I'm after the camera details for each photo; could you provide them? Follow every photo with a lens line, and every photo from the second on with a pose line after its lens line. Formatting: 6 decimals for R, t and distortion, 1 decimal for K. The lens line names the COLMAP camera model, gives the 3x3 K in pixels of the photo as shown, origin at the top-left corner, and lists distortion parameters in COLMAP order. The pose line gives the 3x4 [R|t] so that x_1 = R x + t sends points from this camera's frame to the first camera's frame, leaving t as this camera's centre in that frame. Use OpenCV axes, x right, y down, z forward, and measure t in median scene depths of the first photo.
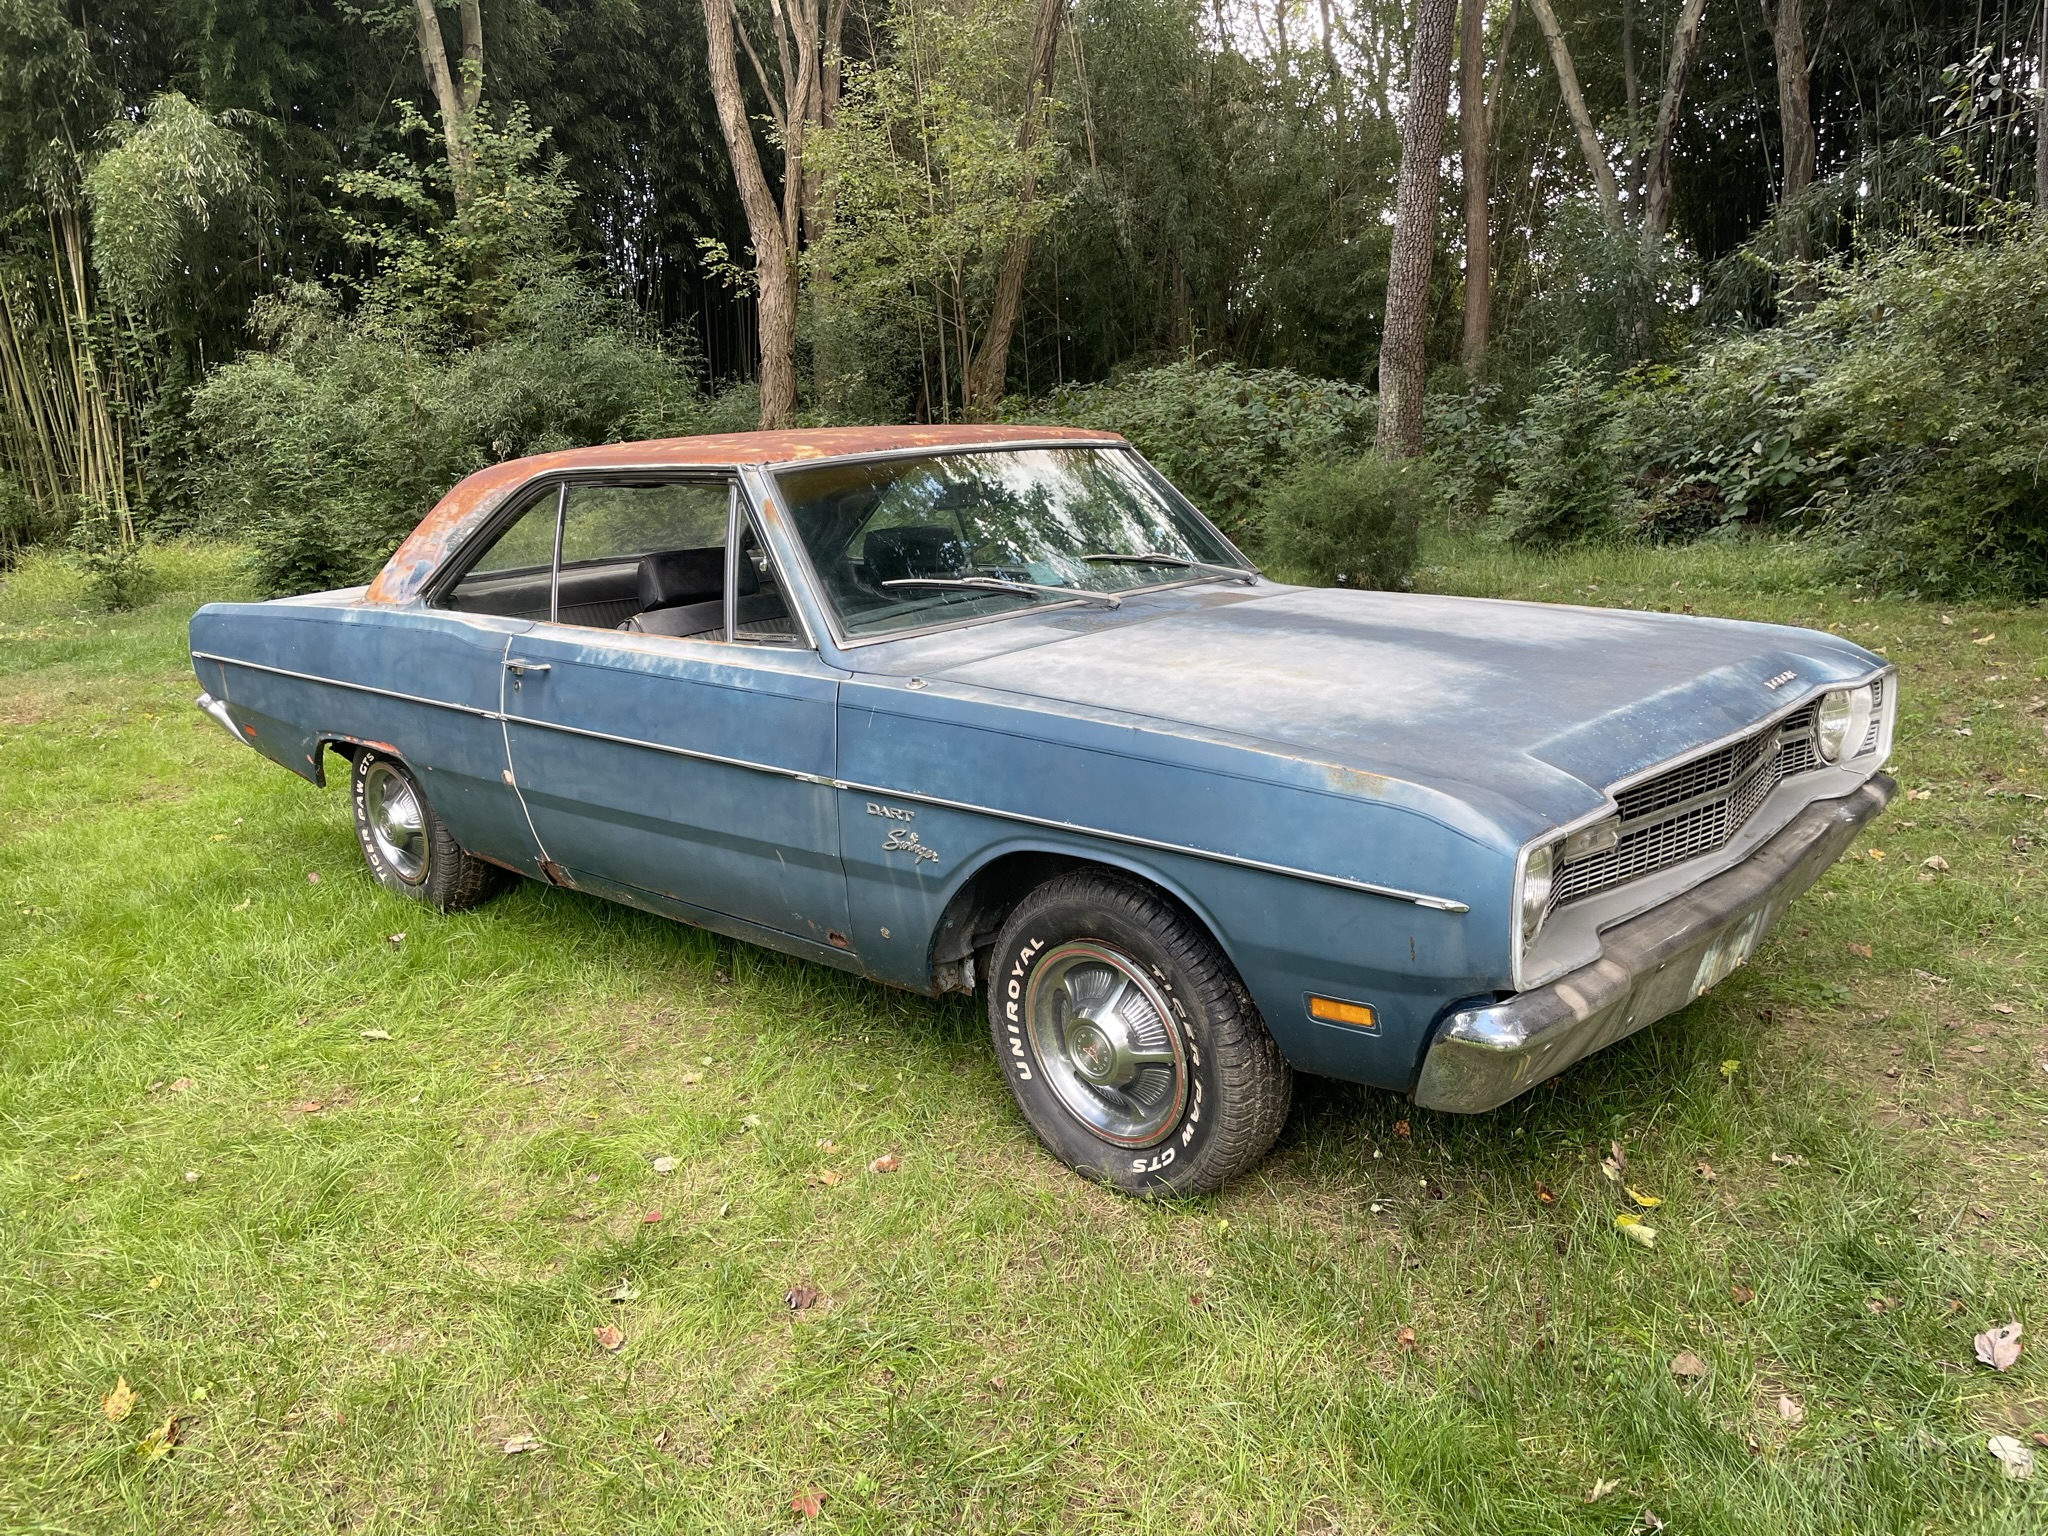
lens RADIAL K [[1534.1, 0, 1019.4], [0, 1534.1, 755.5], [0, 0, 1]] dist [0.094989, -0.122278]
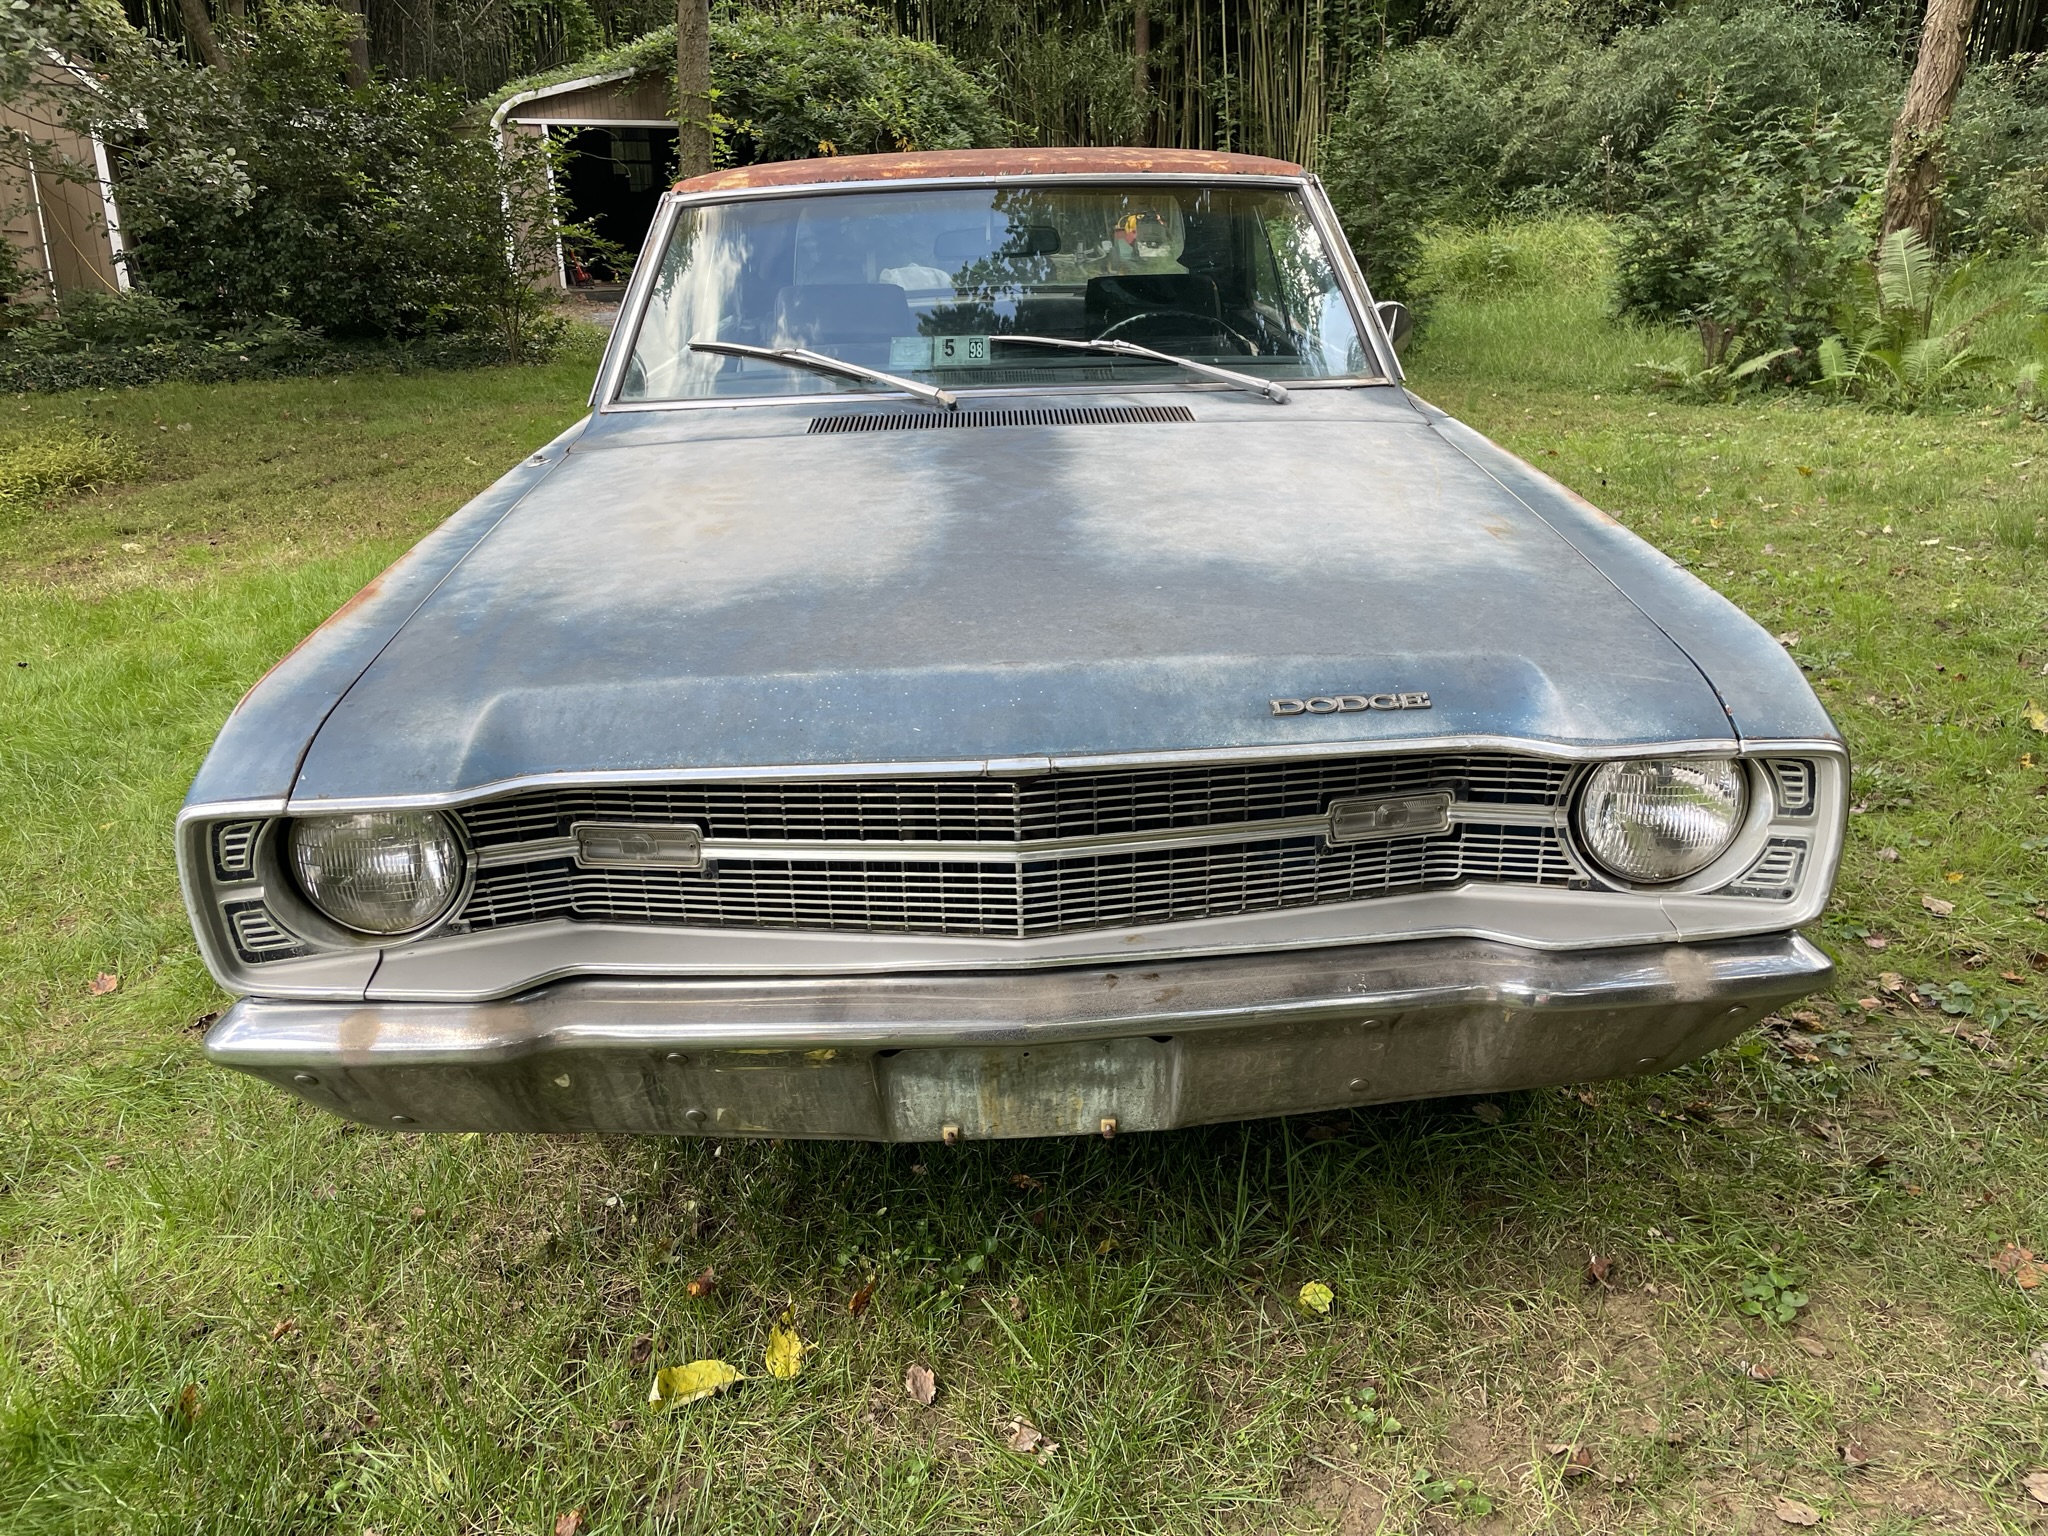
lens RADIAL K [[1534.4, 0, 1029.4], [0, 1534.4, 769.0], [0, 0, 1]] dist [0.093639, -0.121454]
pose [[0.708435, 0.284003, -0.646112, 0.485109], [-0.156885, 0.955929, 0.248167, -0.090594], [0.688118, -0.074445, 0.721770, 0.334174]]
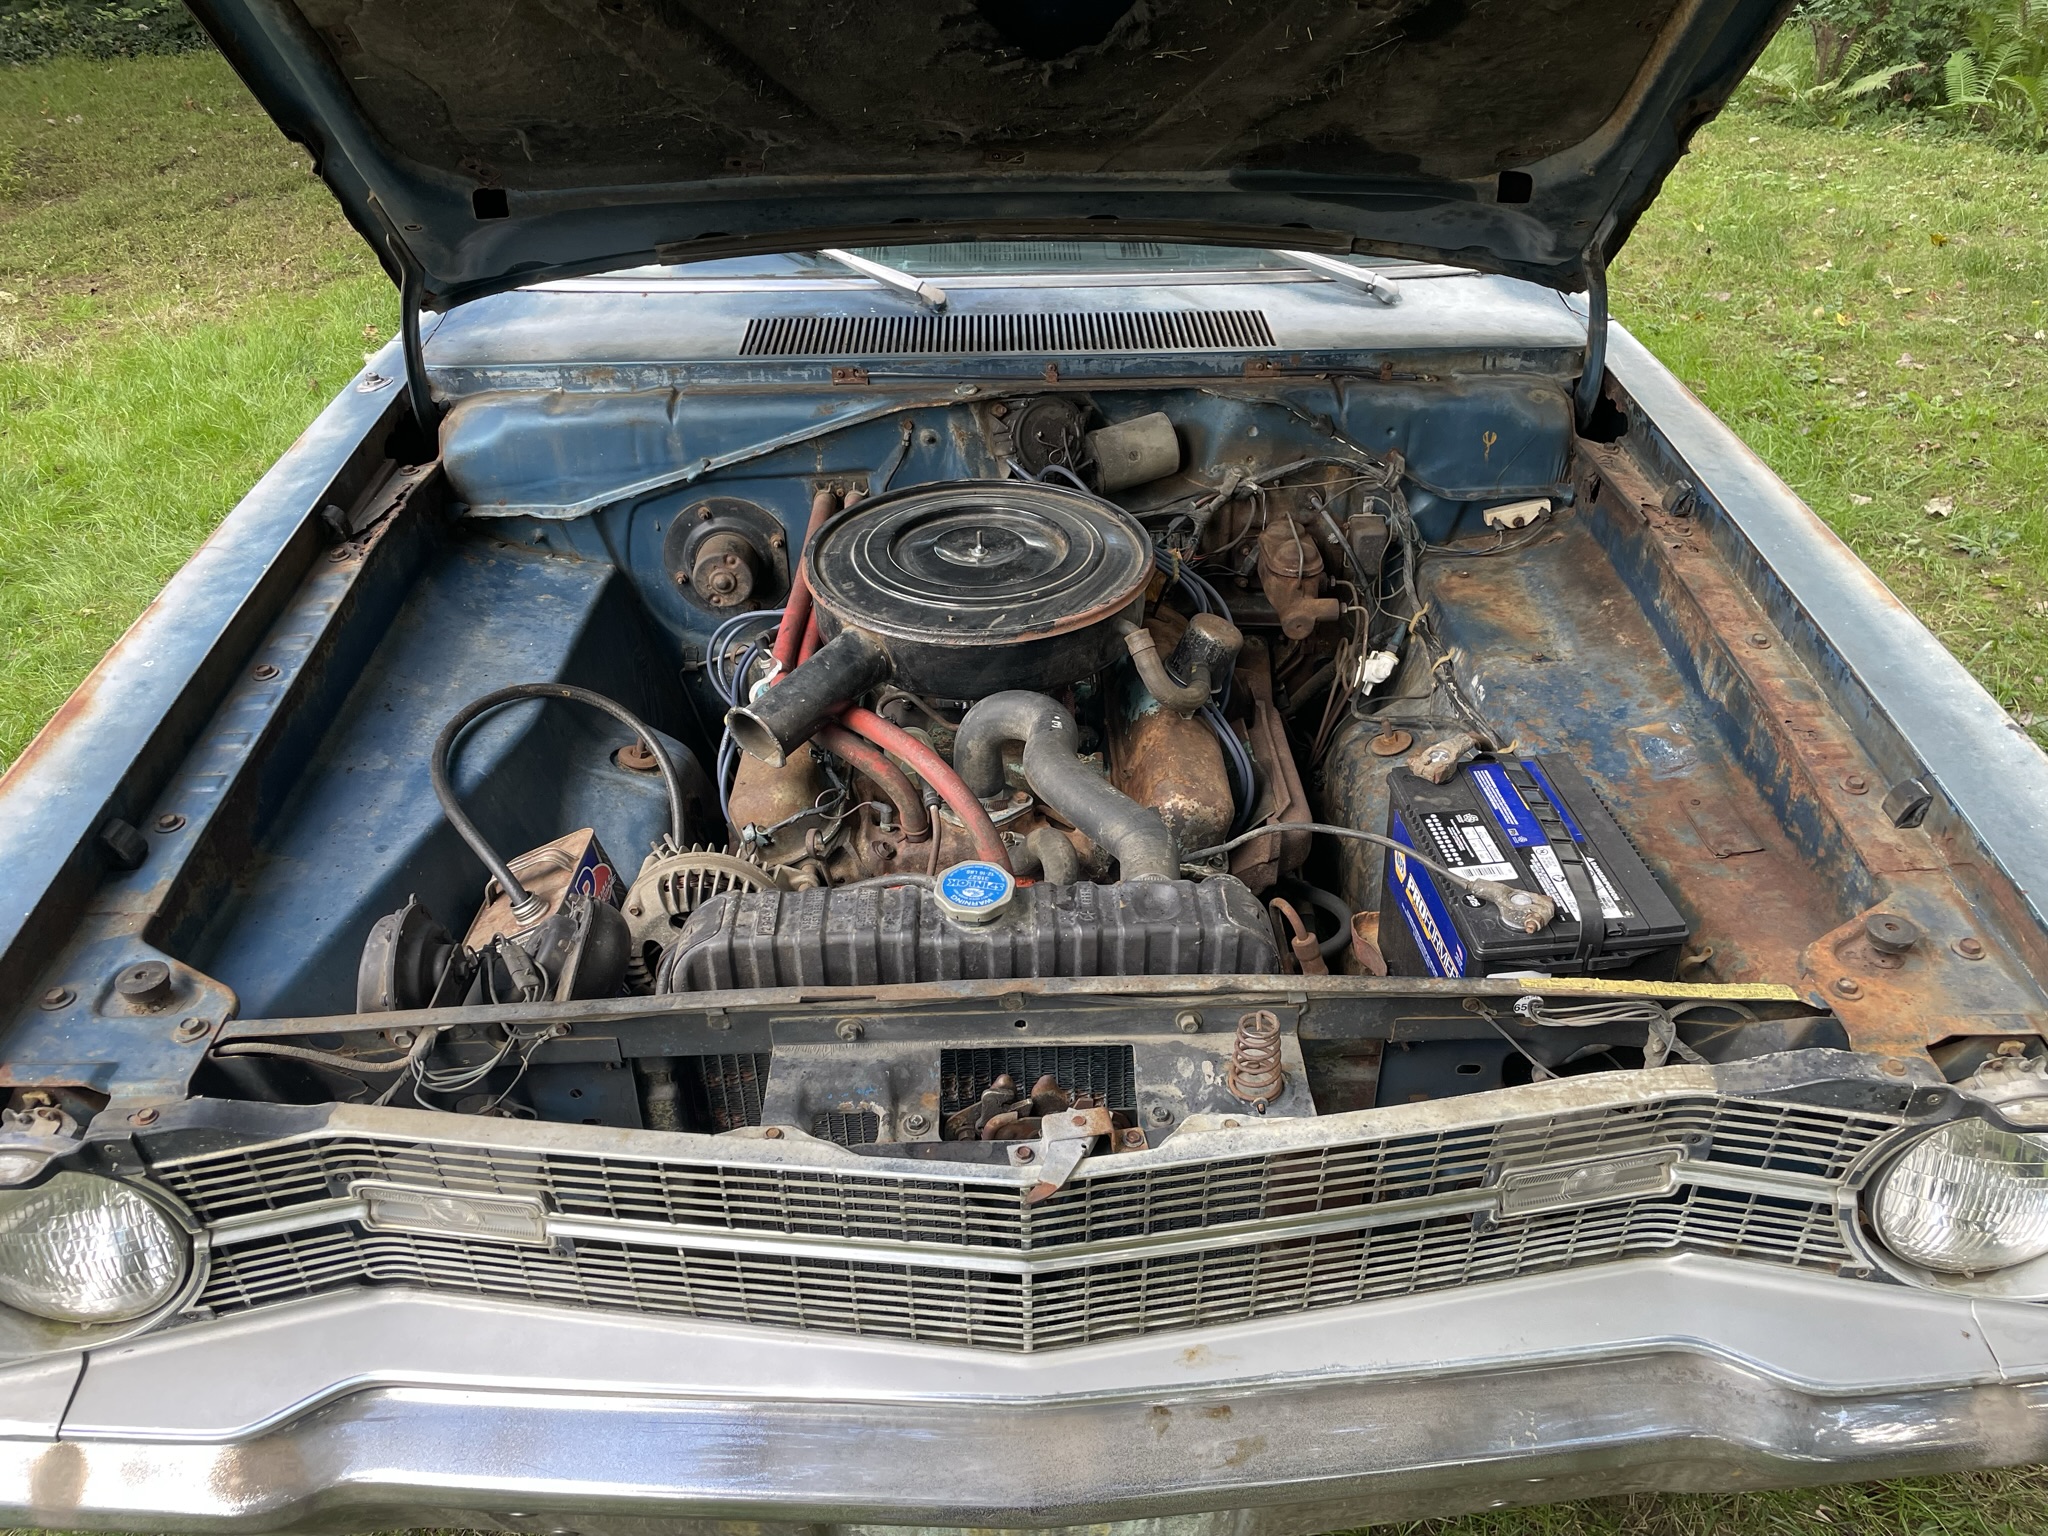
lens RADIAL K [[1534.4, 0, 1029.4], [0, 1534.4, 769.0], [0, 0, 1]] dist [0.093639, -0.121454]
pose [[0.703916, 0.421674, -0.571572, 0.364231], [-0.174497, 0.882712, 0.436315, -0.150773], [0.688516, -0.207392, 0.694935, 0.438337]]
